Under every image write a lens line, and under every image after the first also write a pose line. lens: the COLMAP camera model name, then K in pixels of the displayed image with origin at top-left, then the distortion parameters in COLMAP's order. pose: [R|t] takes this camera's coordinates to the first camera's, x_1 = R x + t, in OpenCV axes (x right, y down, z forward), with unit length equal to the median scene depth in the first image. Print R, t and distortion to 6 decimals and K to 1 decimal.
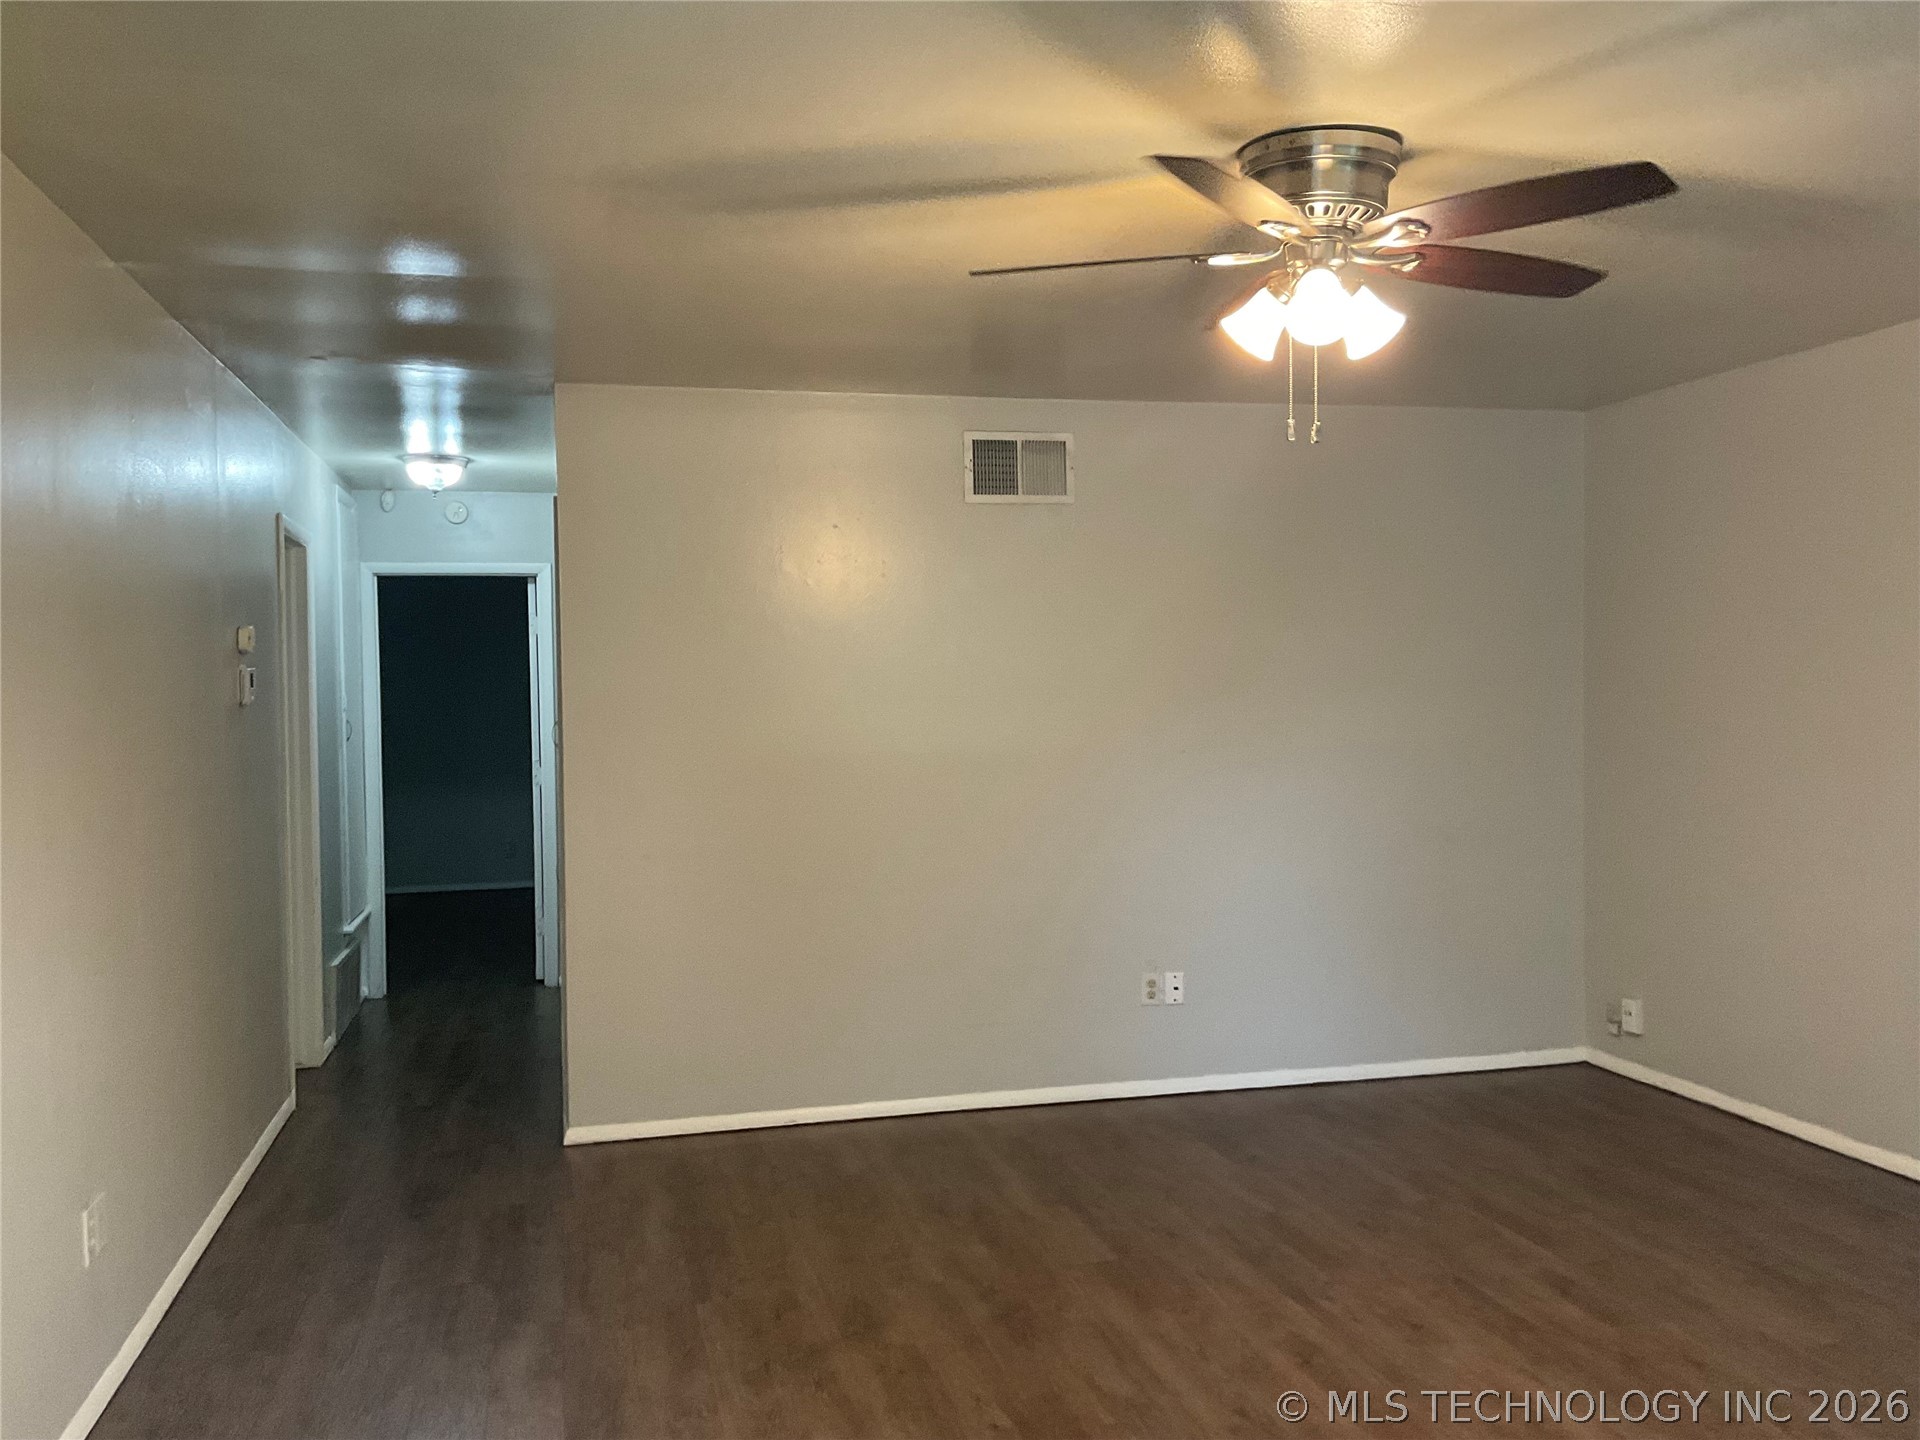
lens RADIAL K [[1604.0, 0, 968.8], [0, 1604.0, 737.0], [0, 0, 1]] dist [0.112122, -0.219747]
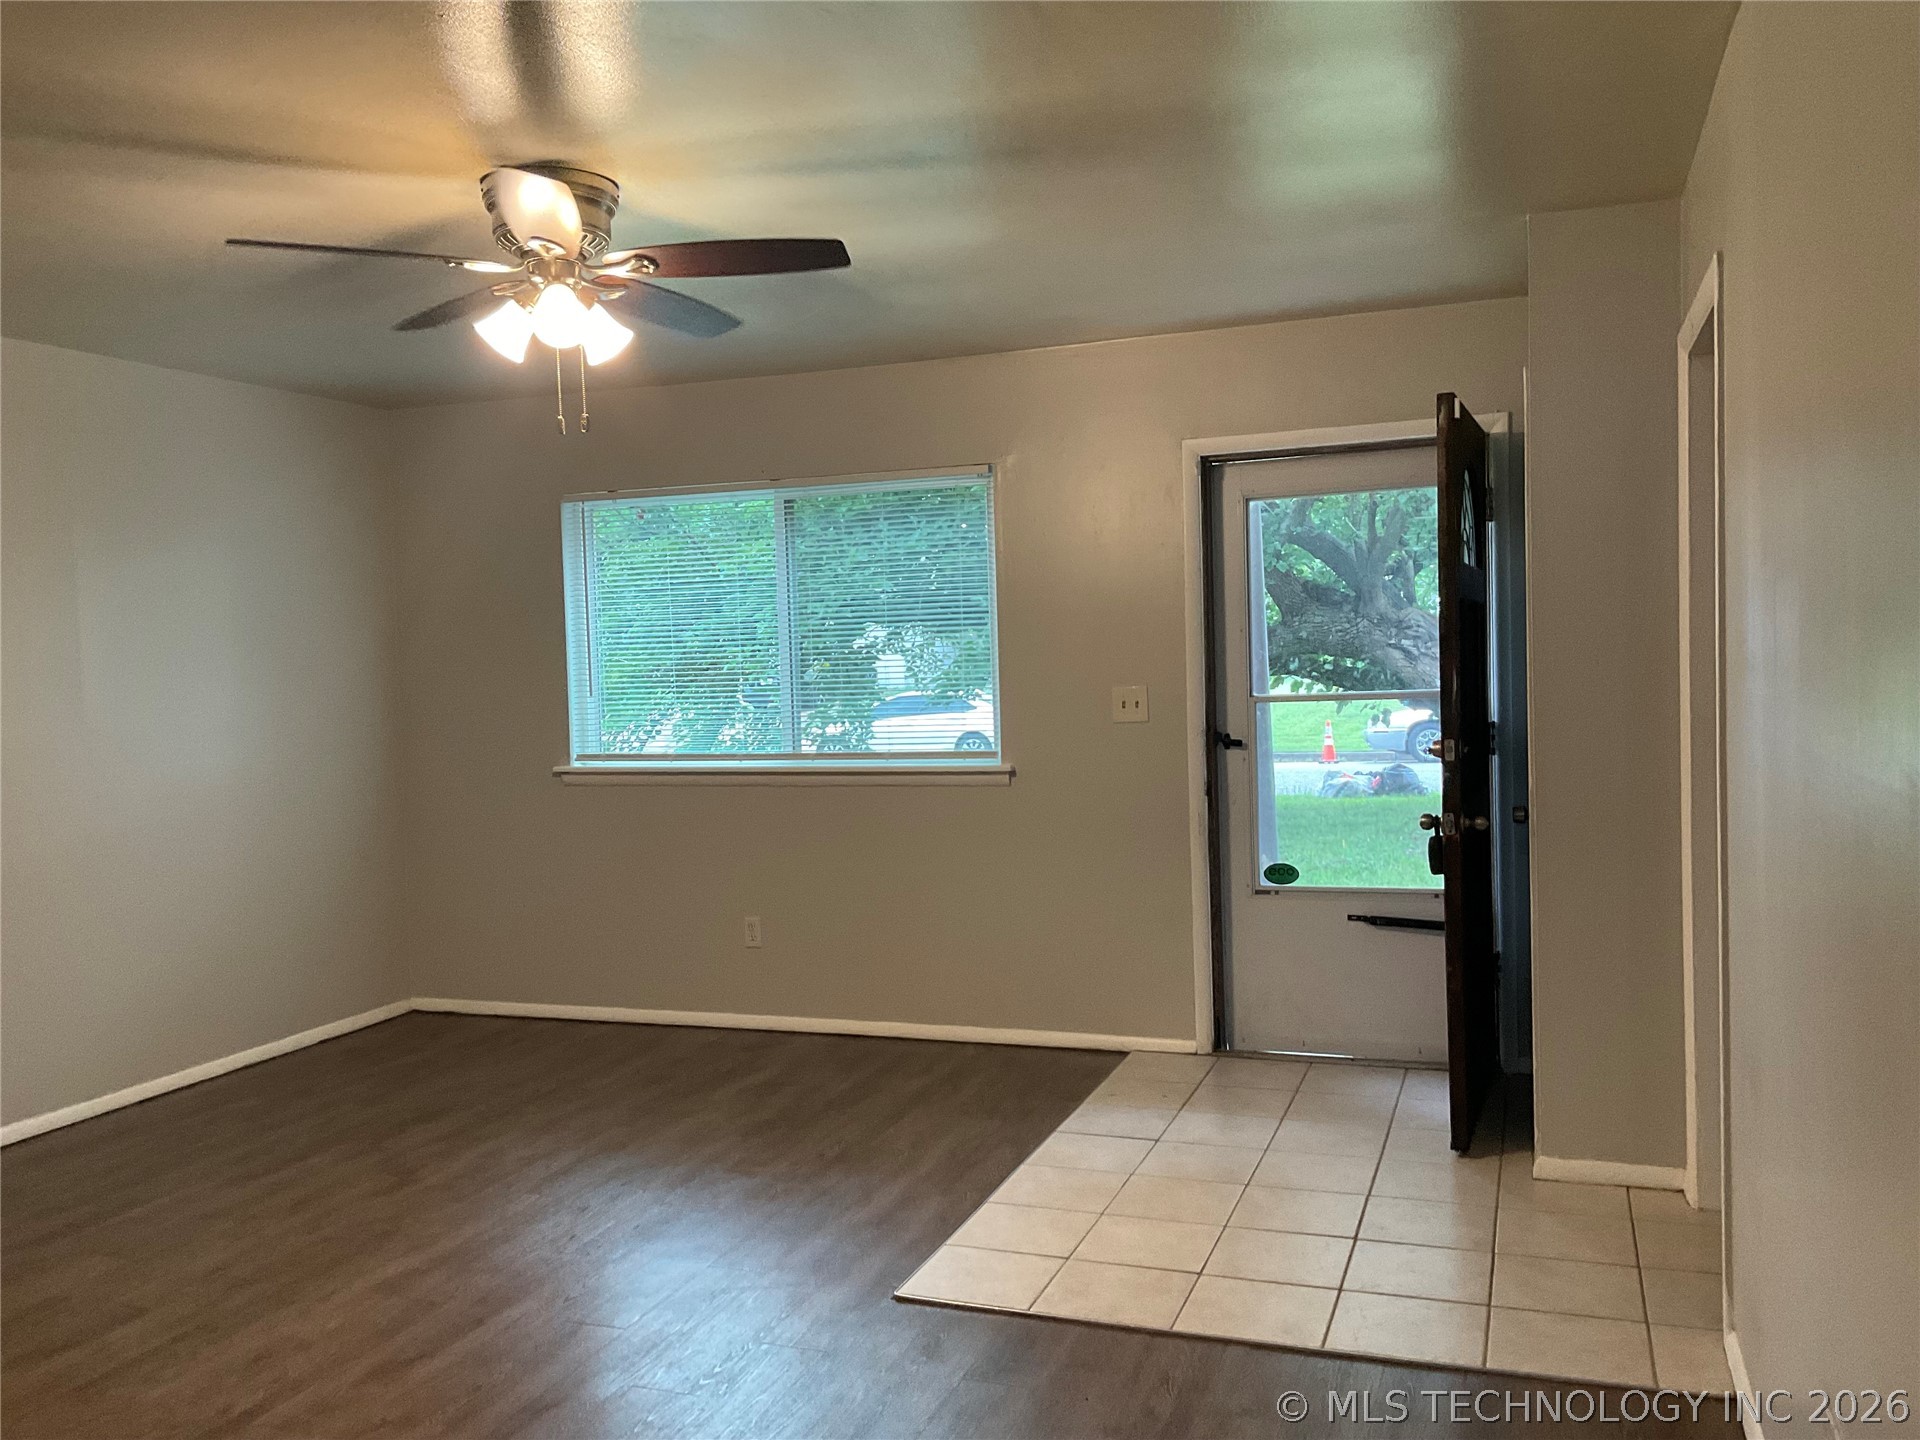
lens RADIAL K [[1604.0, 0, 968.8], [0, 1604.0, 737.0], [0, 0, 1]] dist [0.112122, -0.219747]
pose [[-0.826060, 0.007492, 0.563532, -0.548700], [0.062363, 0.994986, 0.078188, -0.030264], [-0.560121, 0.099731, -0.822386, 1.433571]]
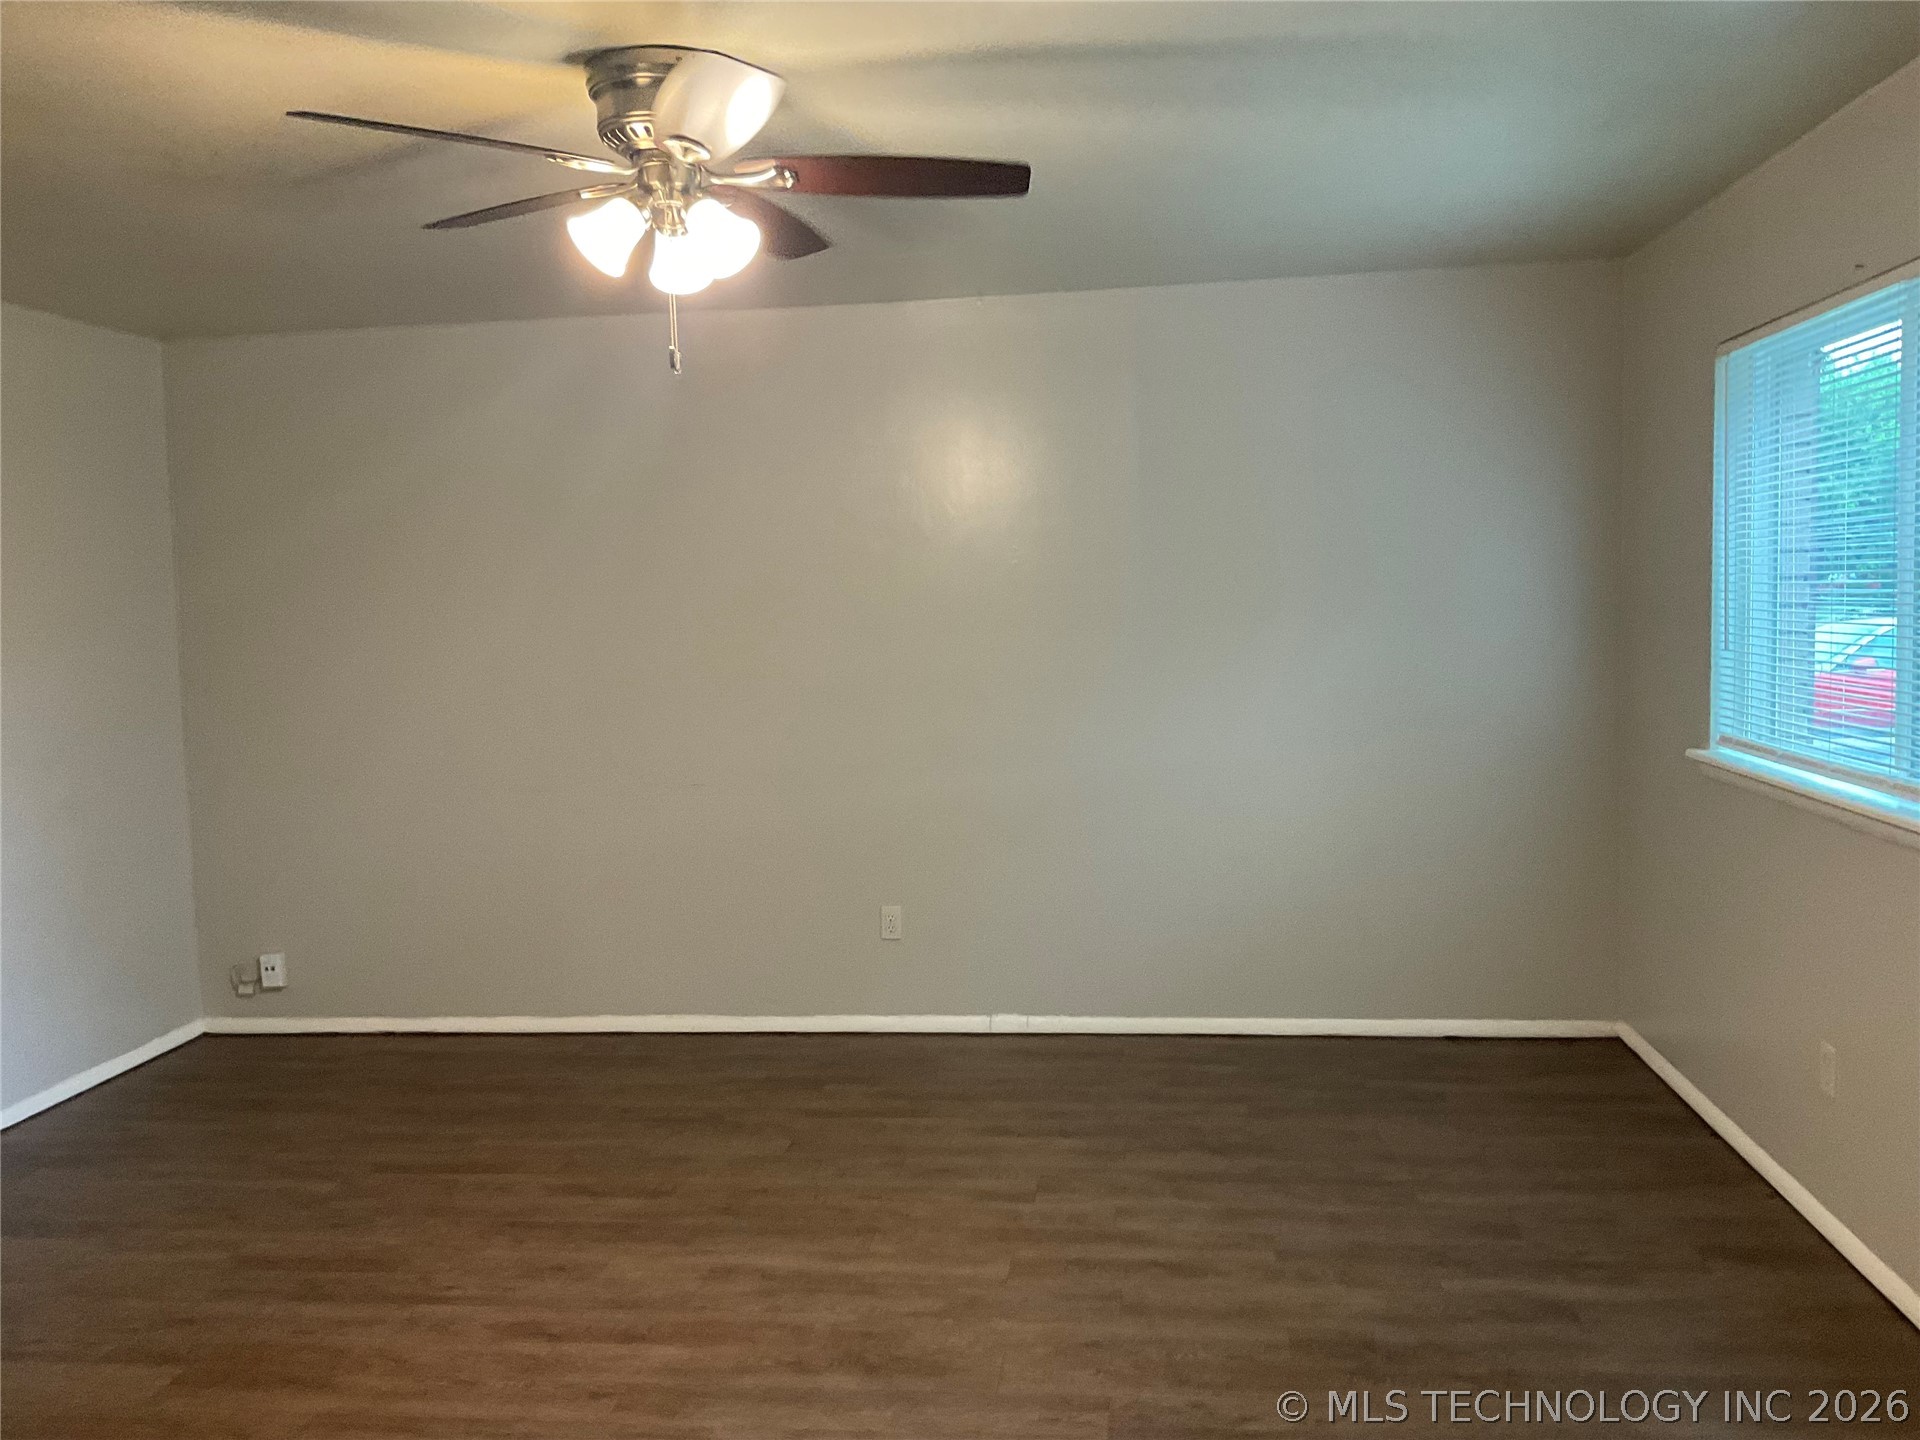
lens RADIAL K [[1584.4, 0, 960.0], [0, 1584.4, 720.0], [0, 0, 1]] dist [0.033222, -0.084772]
pose [[0.361259, -0.071669, 0.929707, -0.498725], [0.059940, 0.996765, 0.053547, -0.010241], [-0.930537, 0.036383, 0.364386, 0.386190]]
